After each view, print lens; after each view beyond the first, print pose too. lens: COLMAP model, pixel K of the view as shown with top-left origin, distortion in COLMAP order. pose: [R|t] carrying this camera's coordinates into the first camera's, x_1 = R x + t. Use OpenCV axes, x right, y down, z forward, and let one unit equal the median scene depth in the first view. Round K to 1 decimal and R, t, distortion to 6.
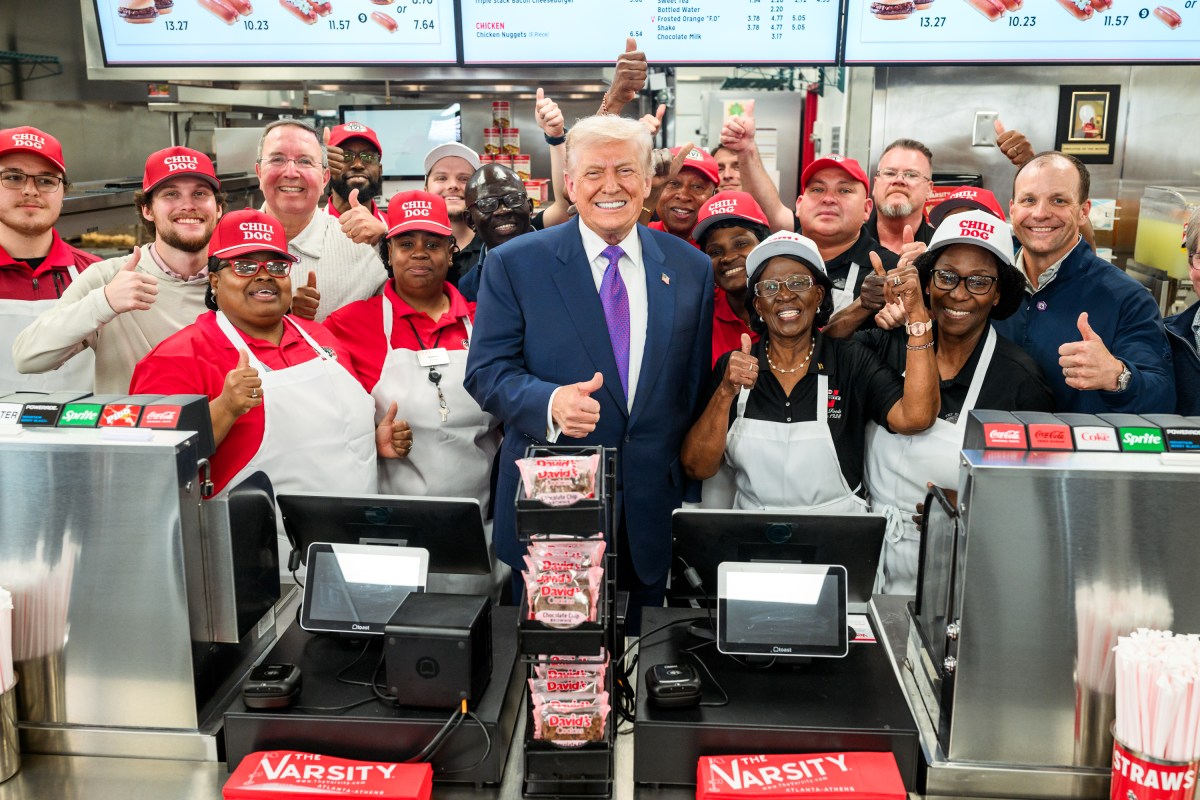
lens RADIAL K [[1161.2, 0, 589.6], [0, 1161.2, 390.0], [0, 0, 1]] dist [-0.003365, 0.005940]
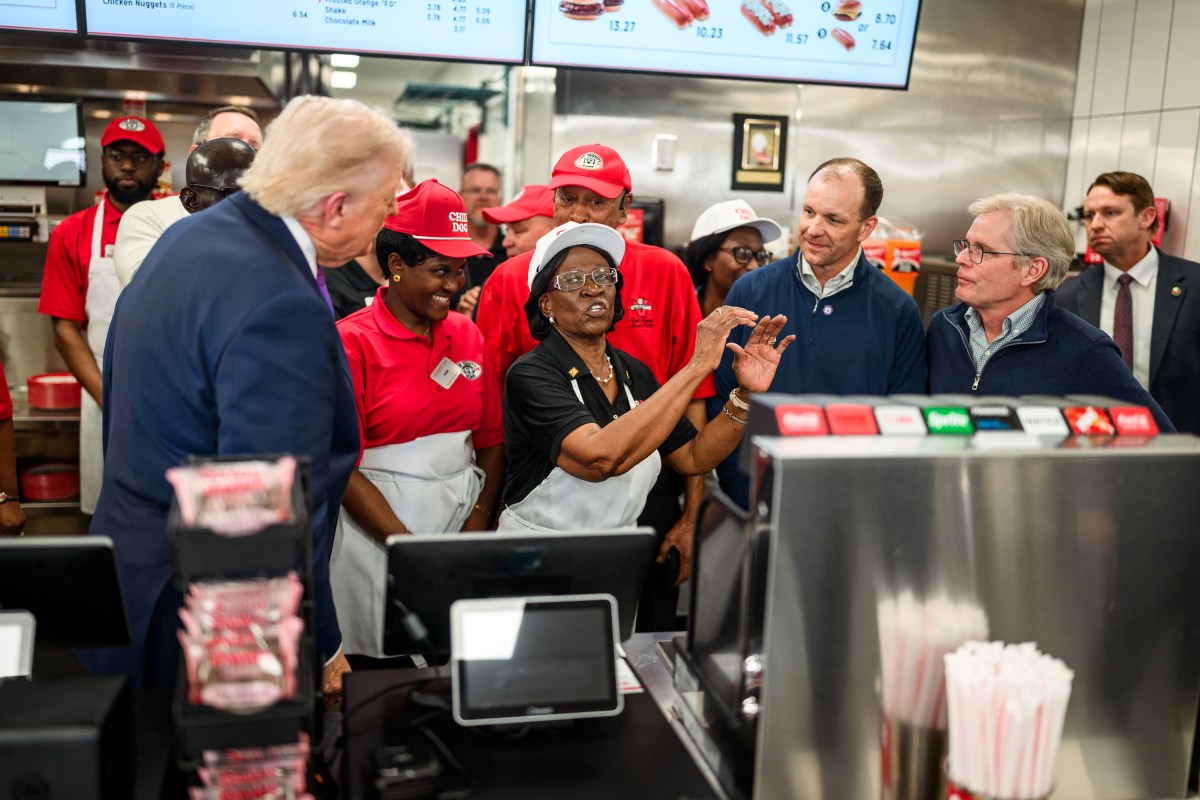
lens RADIAL K [[1161.2, 0, 589.6], [0, 1161.2, 390.0], [0, 0, 1]] dist [-0.003365, 0.005940]
pose [[0.956289, -0.016466, 0.291960, -0.022551], [0.031988, 0.998312, -0.048470, 0.048494], [-0.290669, 0.055691, 0.955202, 0.238014]]
